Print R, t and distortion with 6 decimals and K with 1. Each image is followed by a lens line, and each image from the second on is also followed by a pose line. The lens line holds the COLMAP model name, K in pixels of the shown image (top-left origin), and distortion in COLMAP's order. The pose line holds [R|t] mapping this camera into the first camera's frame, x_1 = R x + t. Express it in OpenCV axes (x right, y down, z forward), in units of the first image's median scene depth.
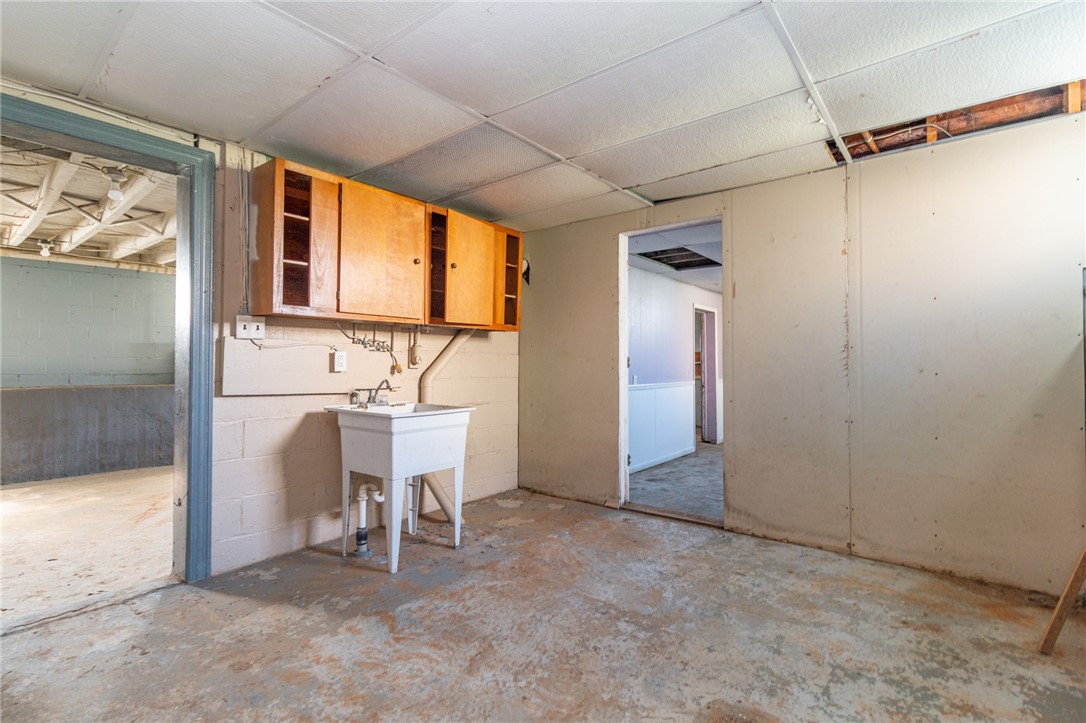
lens RADIAL K [[502.2, 0, 546.3], [0, 502.2, 353.8], [0, 0, 1]] dist [0.001145, 0.000728]
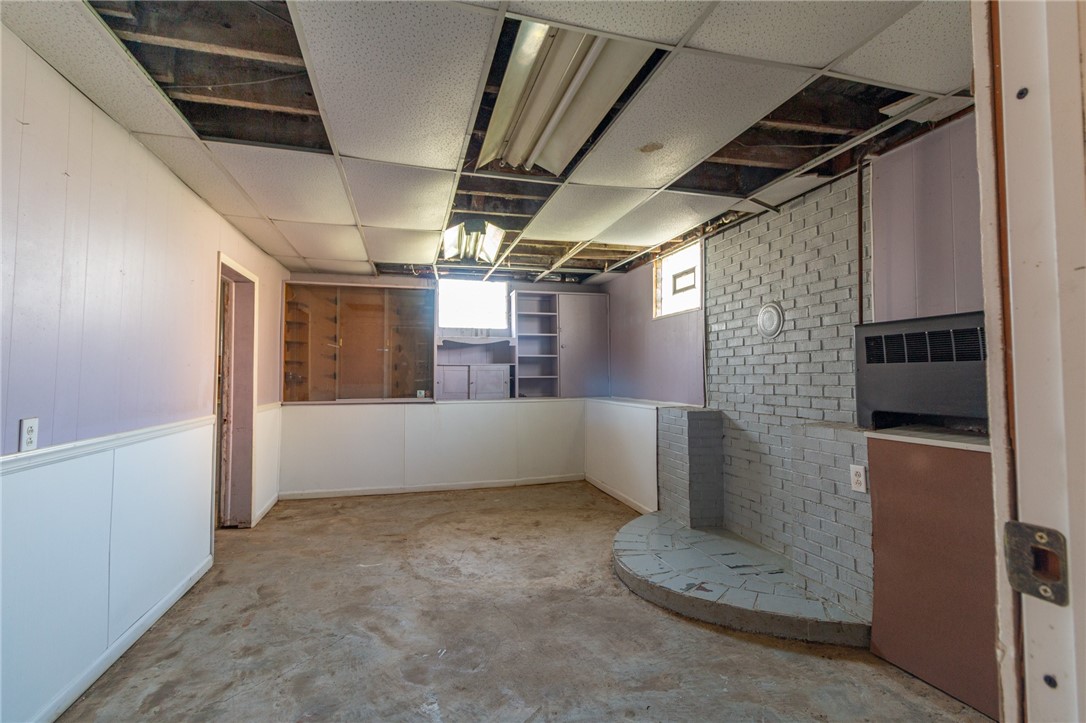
lens RADIAL K [[502.2, 0, 546.3], [0, 502.2, 353.8], [0, 0, 1]] dist [0.001145, 0.000728]
pose [[0.587386, 0.032714, 0.808645, 0.093144], [-0.013417, 0.999439, -0.030687, 0.007557], [-0.809196, 0.007175, 0.587495, 0.470786]]
